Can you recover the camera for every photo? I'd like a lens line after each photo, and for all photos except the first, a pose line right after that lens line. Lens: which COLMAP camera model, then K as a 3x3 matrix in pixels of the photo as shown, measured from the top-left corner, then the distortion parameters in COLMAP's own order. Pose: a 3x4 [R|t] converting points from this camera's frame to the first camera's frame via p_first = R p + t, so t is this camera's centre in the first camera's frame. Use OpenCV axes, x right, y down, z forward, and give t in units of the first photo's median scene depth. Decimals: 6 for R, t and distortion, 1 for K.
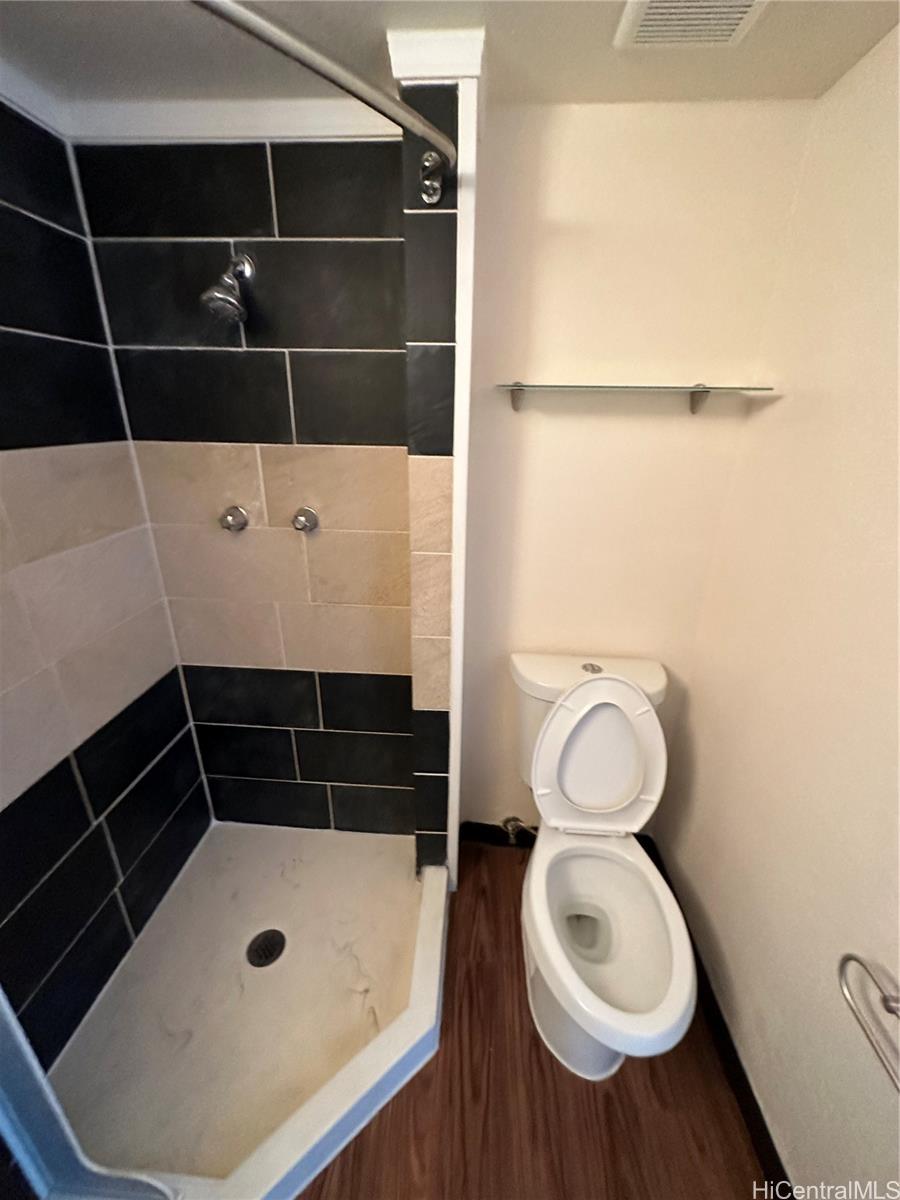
lens RADIAL K [[478.9, 0, 449.3], [0, 478.9, 601.8], [0, 0, 1]] dist [-0.000569, -0.000221]
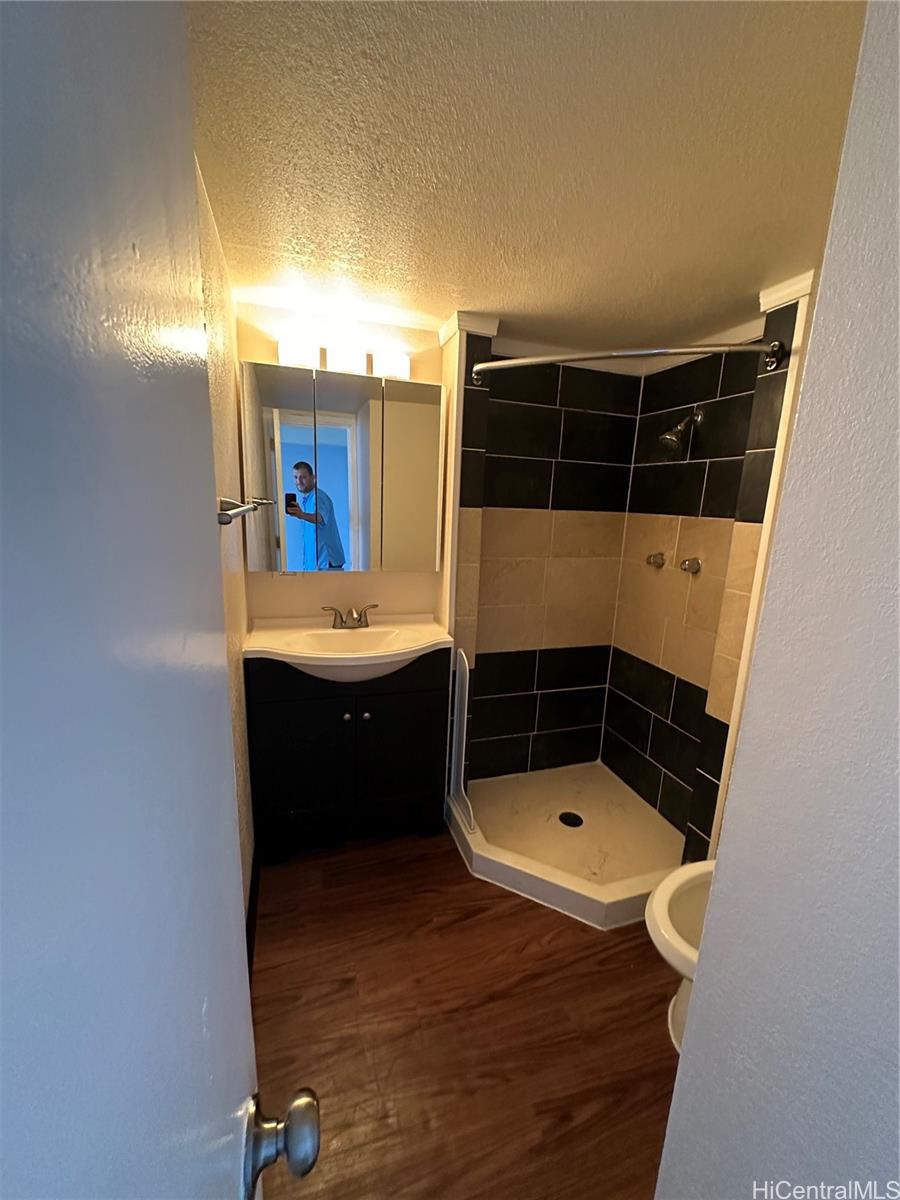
lens RADIAL K [[478.9, 0, 449.3], [0, 478.9, 601.8], [0, 0, 1]] dist [-0.000569, -0.000221]
pose [[0.368505, 0.191023, -0.909788, 0.851951], [-0.372387, 0.927043, 0.043812, 0.160304], [0.851782, 0.322648, 0.412754, -0.239305]]
